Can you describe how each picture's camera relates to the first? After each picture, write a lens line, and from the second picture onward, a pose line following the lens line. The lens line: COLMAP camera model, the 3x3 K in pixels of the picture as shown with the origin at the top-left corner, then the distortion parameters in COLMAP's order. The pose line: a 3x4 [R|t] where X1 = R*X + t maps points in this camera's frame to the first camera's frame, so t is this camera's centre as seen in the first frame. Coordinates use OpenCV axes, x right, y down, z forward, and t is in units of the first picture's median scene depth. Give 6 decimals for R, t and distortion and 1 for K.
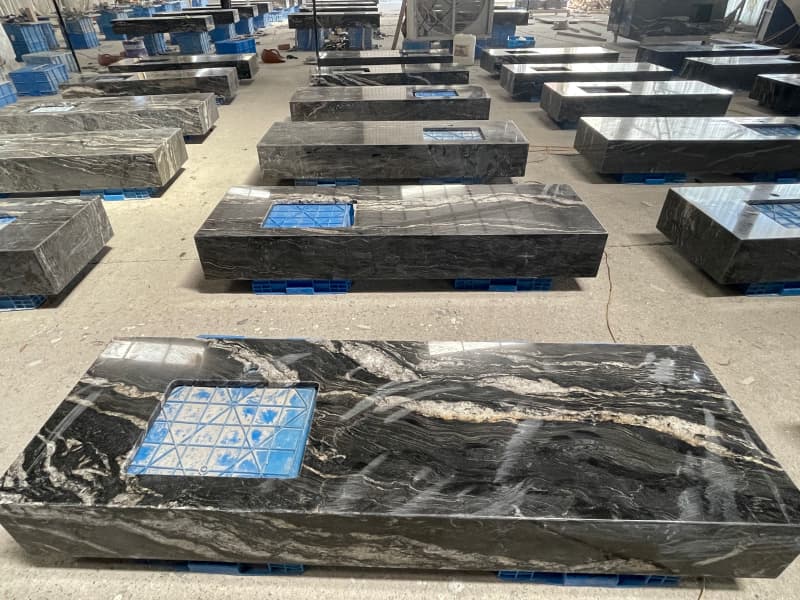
lens RADIAL K [[470.1, 0, 399.9], [0, 470.1, 299.2], [0, 0, 1]] dist [-0.002382, -0.003620]
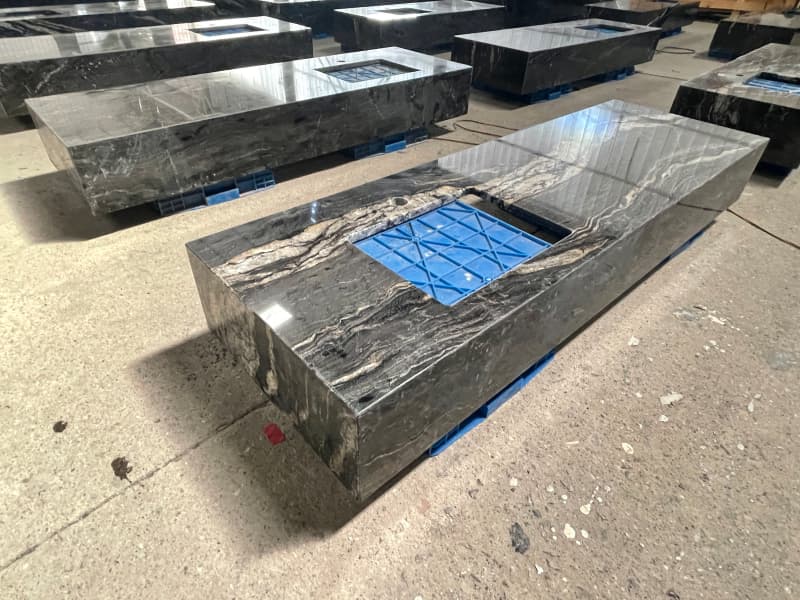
lens RADIAL K [[470.1, 0, 399.2], [0, 470.1, 301.1], [0, 0, 1]] dist [-0.002382, -0.003620]
pose [[0.747400, -0.388382, 0.539029, -0.355716], [0.350343, 0.919758, 0.176933, -0.159049], [-0.564494, 0.056605, 0.823494, 0.462456]]
